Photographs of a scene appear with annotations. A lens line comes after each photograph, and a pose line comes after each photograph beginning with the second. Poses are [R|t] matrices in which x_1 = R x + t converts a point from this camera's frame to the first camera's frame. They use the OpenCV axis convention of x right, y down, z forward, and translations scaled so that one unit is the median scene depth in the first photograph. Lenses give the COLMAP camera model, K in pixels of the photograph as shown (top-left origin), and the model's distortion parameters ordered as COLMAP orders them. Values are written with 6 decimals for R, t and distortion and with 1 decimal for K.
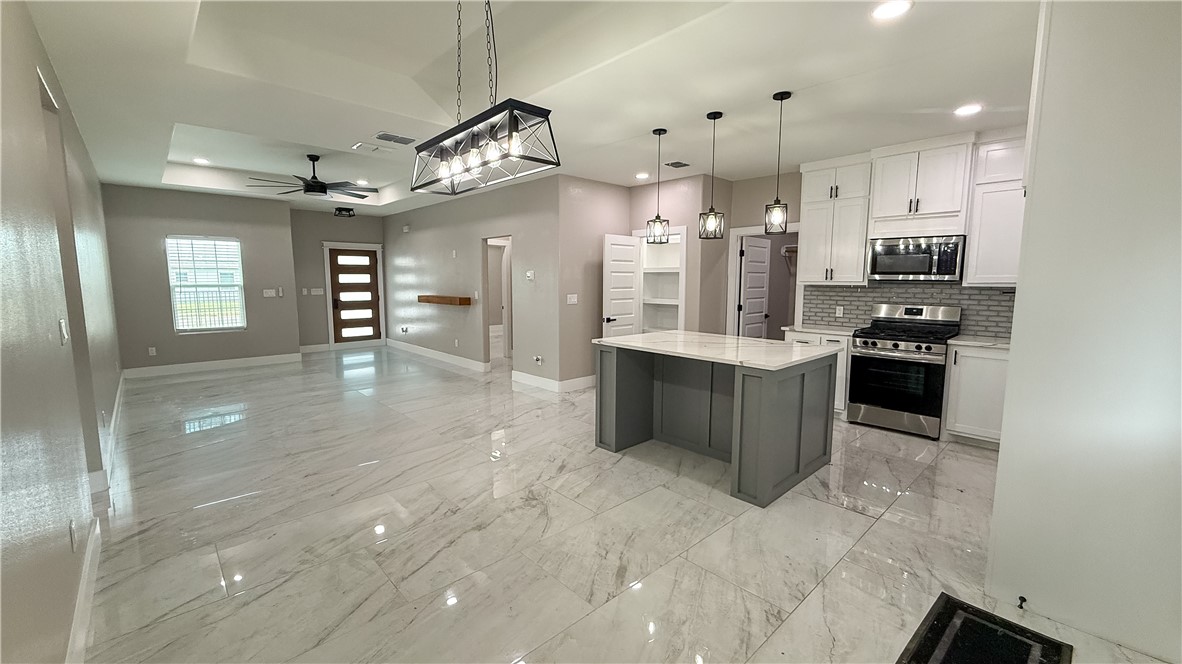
lens RADIAL K [[472.3, 0, 587.6], [0, 472.3, 331.0], [0, 0, 1]] dist [0.000397, -0.000222]
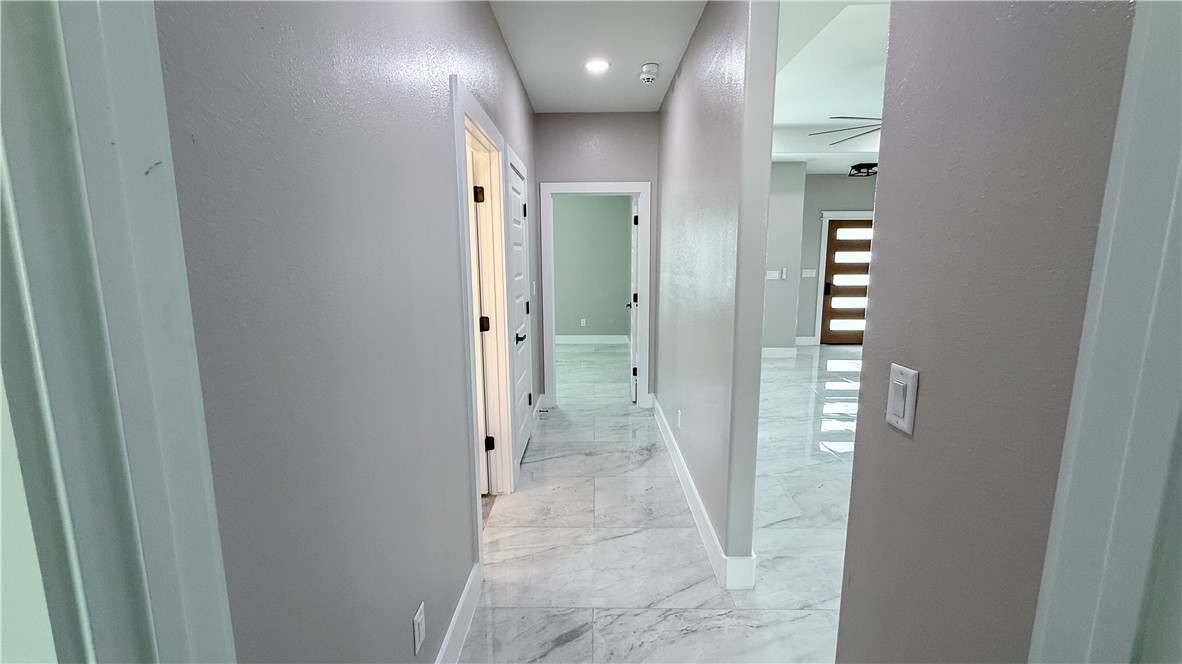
lens RADIAL K [[472.3, 0, 594.5], [0, 472.3, 325.7], [0, 0, 1]] dist [0.000397, -0.000222]
pose [[0.727092, 0.100542, -0.679138, -0.489281], [-0.076368, 0.994924, 0.065532, -0.031434], [0.682279, 0.004217, 0.731080, 0.250733]]
